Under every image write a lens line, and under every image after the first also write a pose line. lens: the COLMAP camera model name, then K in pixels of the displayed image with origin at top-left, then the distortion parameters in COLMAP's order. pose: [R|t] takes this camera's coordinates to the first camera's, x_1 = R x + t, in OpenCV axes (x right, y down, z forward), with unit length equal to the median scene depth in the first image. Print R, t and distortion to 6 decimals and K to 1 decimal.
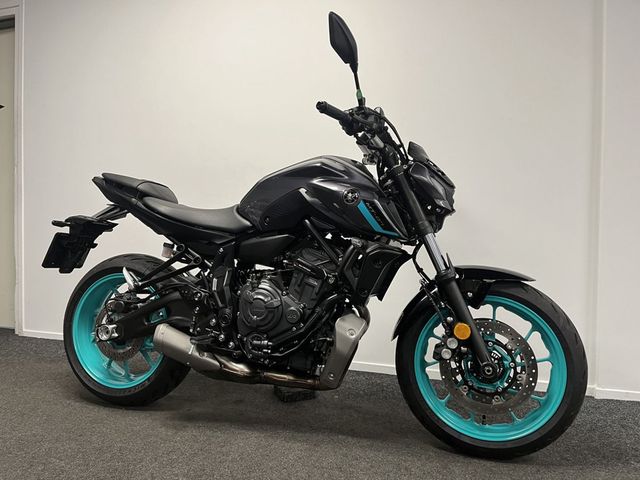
lens RADIAL K [[445.6, 0, 322.1], [0, 445.6, 236.8], [0, 0, 1]] dist [0.007096, 0.000605]
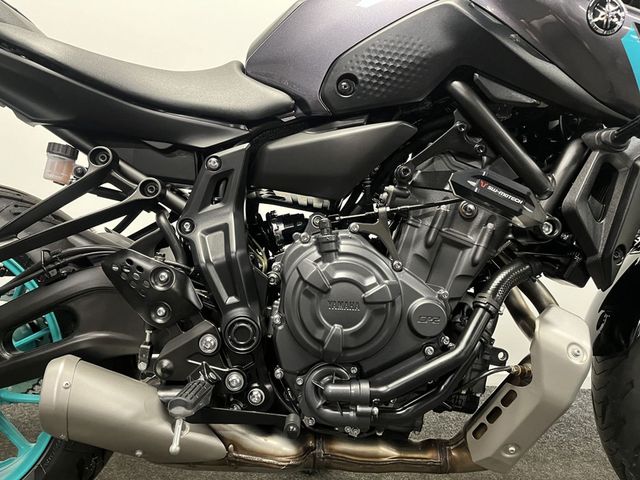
lens RADIAL K [[477.6, 0, 324.0], [0, 477.6, 245.5], [0, 0, 1]] dist [0.016620, -0.014546]
pose [[0.961995, -0.018573, 0.272436, -0.260050], [-0.003547, 0.996750, 0.080476, 0.071693], [-0.273046, -0.078384, 0.958802, 0.578259]]
